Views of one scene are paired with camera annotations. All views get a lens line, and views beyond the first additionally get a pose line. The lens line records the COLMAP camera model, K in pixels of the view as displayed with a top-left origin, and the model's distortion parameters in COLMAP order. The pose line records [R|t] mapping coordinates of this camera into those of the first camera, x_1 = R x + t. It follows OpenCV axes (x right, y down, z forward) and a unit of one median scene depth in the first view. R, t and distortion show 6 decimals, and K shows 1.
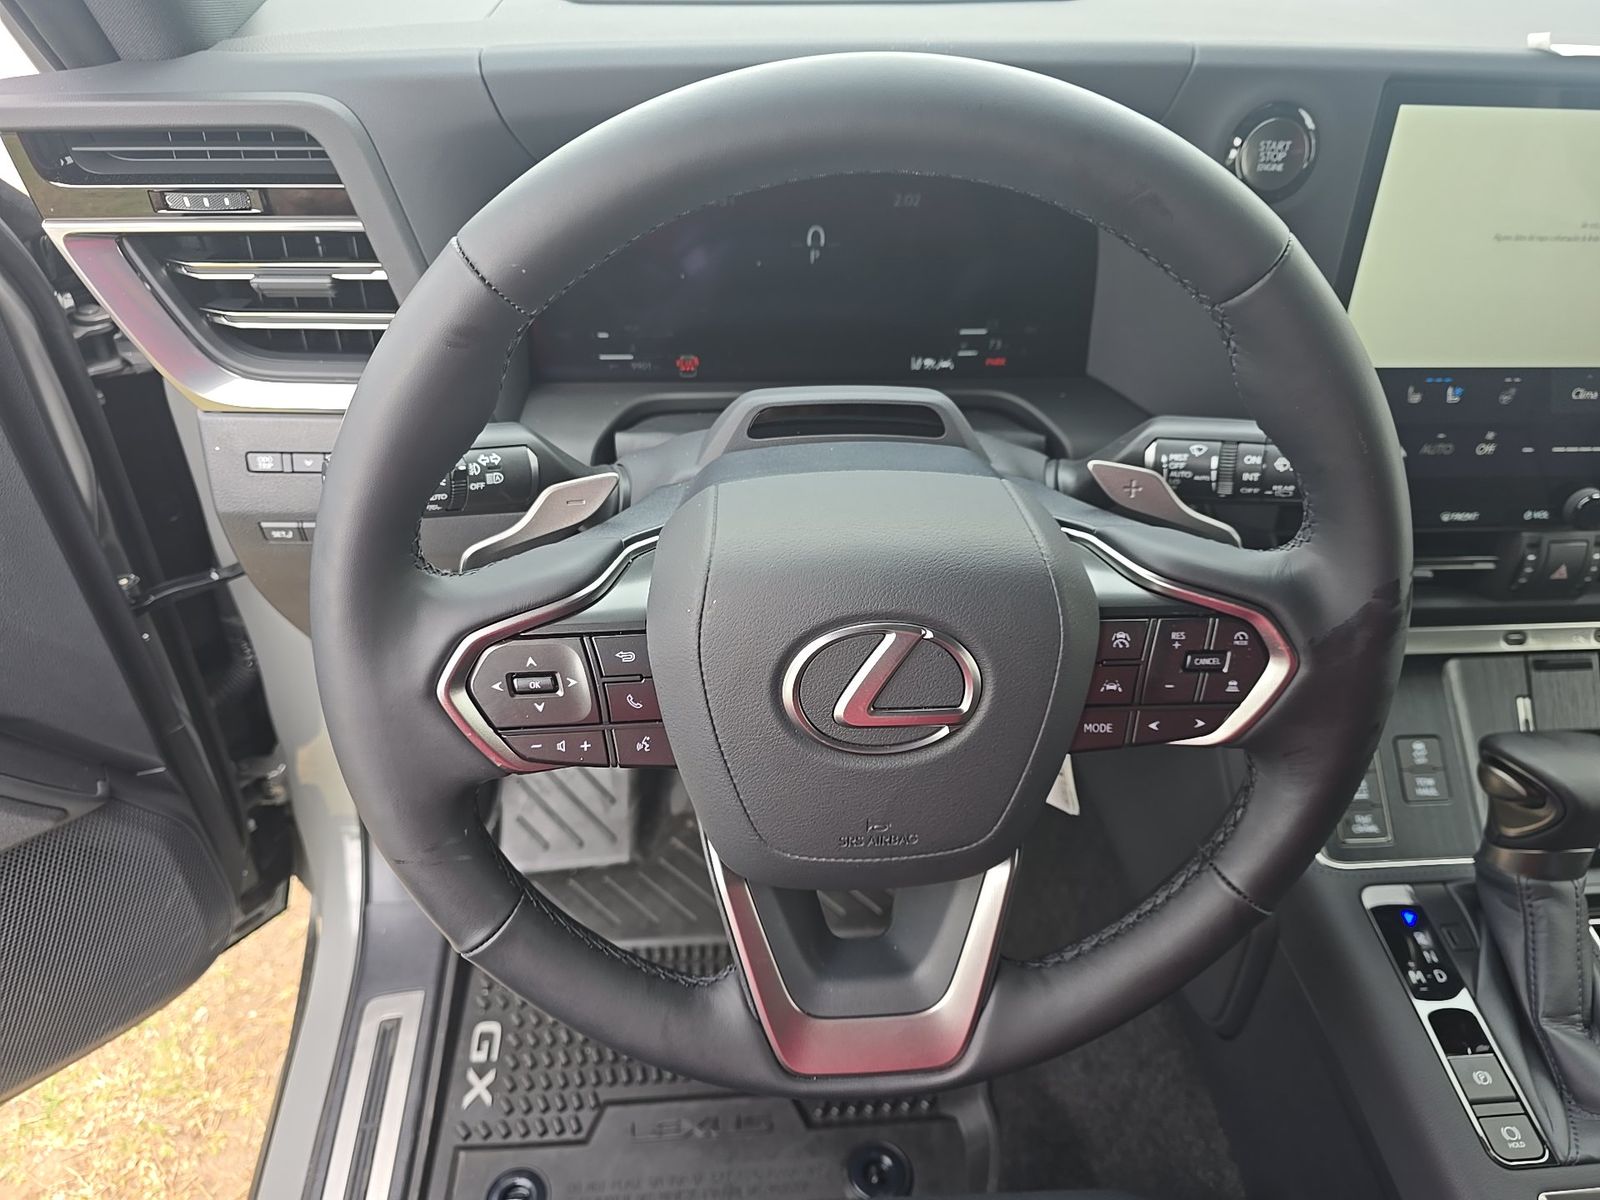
lens RADIAL K [[1057.4, 0, 811.7], [0, 1057.4, 601.2], [0, 0, 1]] dist [0.038259, -0.038172]
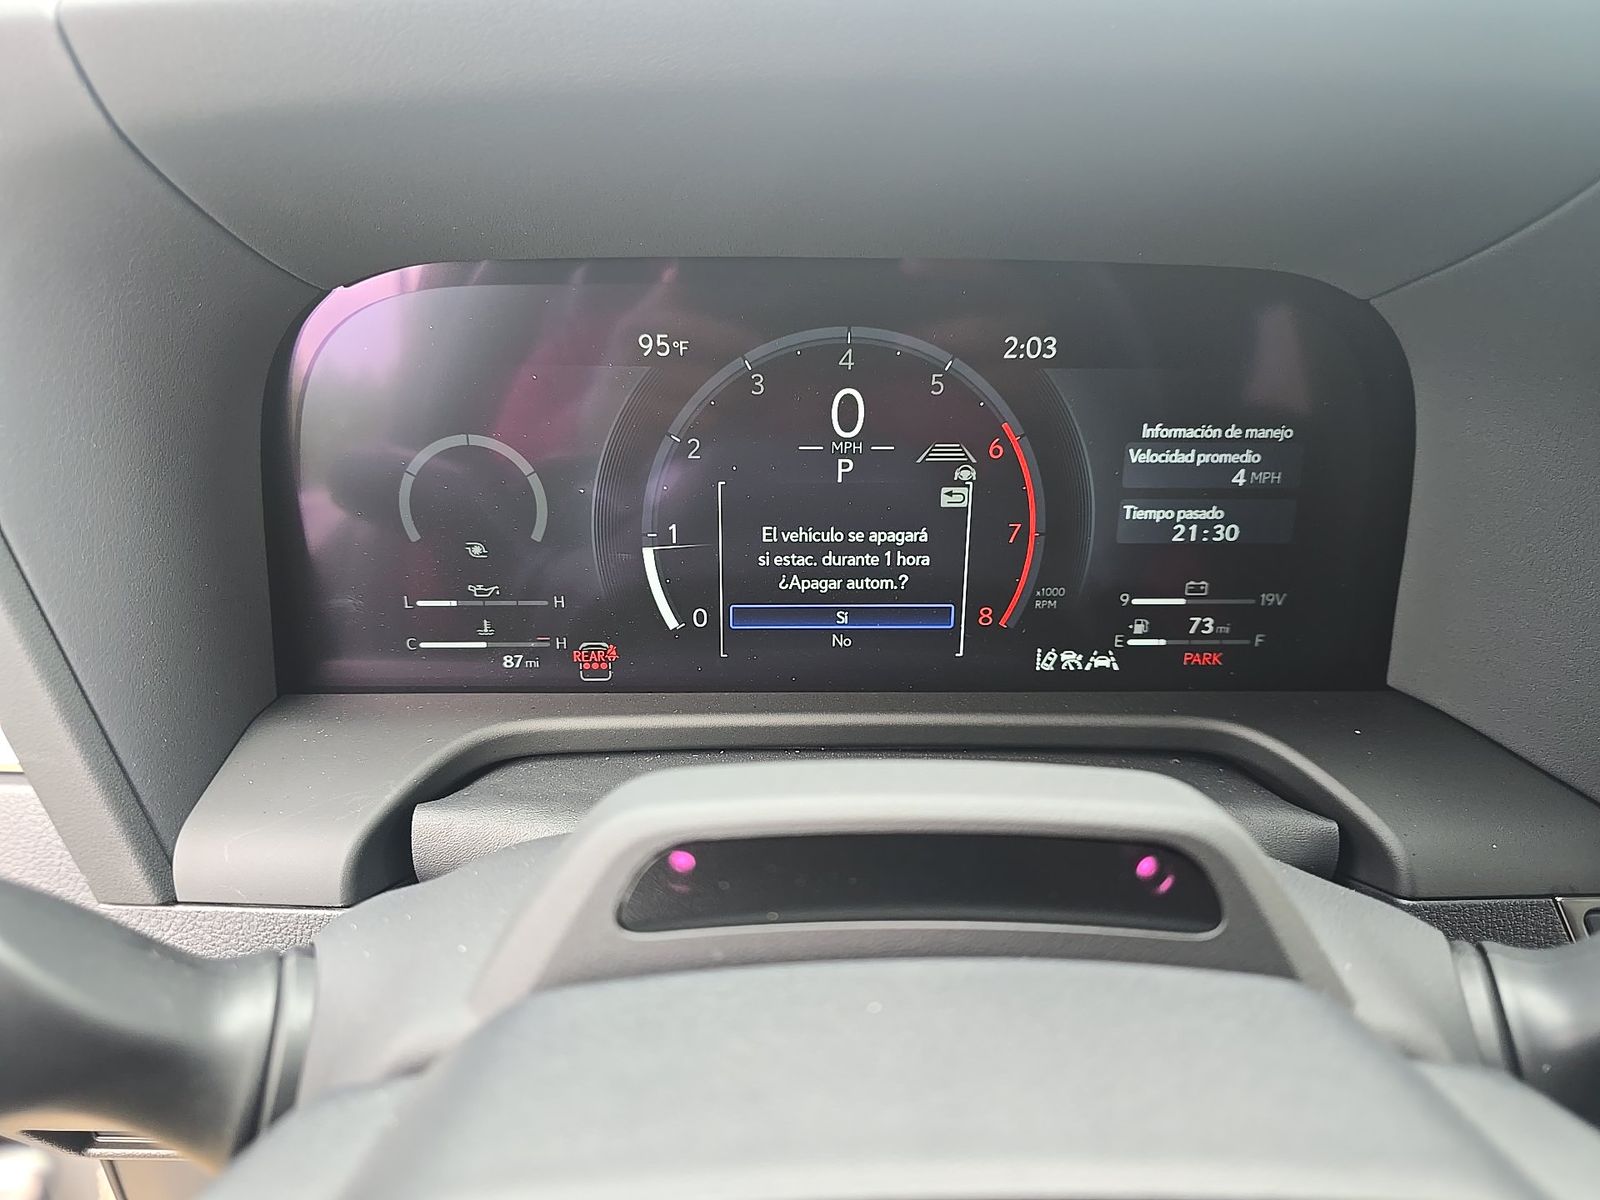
lens RADIAL K [[1057.4, 0, 797.2], [0, 1057.4, 599.8], [0, 0, 1]] dist [0.038259, -0.038172]
pose [[0.997927, 0.012066, -0.063207, 0.009304], [-0.026042, 0.973956, -0.225237, -0.117433], [0.058843, 0.226416, 0.972252, 0.426629]]
